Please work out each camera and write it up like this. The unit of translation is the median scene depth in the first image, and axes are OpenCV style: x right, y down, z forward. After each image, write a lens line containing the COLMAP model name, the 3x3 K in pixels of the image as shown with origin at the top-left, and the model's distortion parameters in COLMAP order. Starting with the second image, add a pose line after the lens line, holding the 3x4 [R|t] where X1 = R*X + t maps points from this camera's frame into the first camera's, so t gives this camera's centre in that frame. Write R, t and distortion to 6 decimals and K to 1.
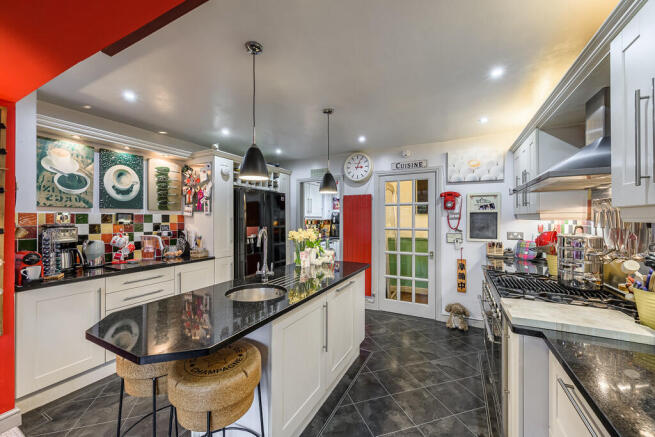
lens RADIAL K [[259.2, 0, 326.9], [0, 259.2, 225.3], [0, 0, 1]] dist [0.000719, -0.000003]
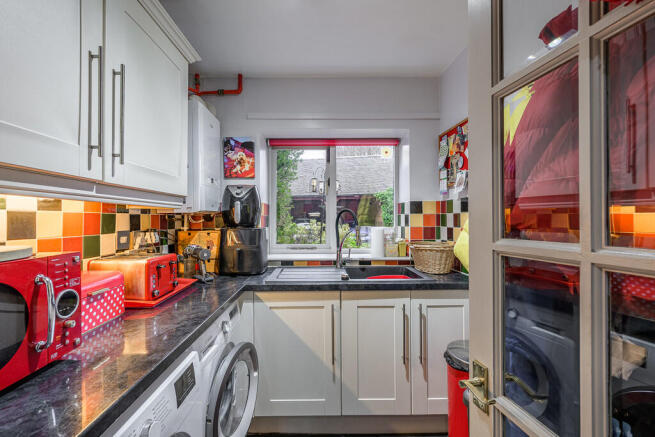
lens RADIAL K [[290.2, 0, 325.2], [0, 290.2, 217.7], [0, 0, 1]] dist [-0.000702, -0.000028]
pose [[0.876169, 0.007907, 0.481939, -0.035846], [0.011151, 0.999265, -0.036667, -0.003712], [-0.481875, 0.037501, 0.875437, 0.688048]]
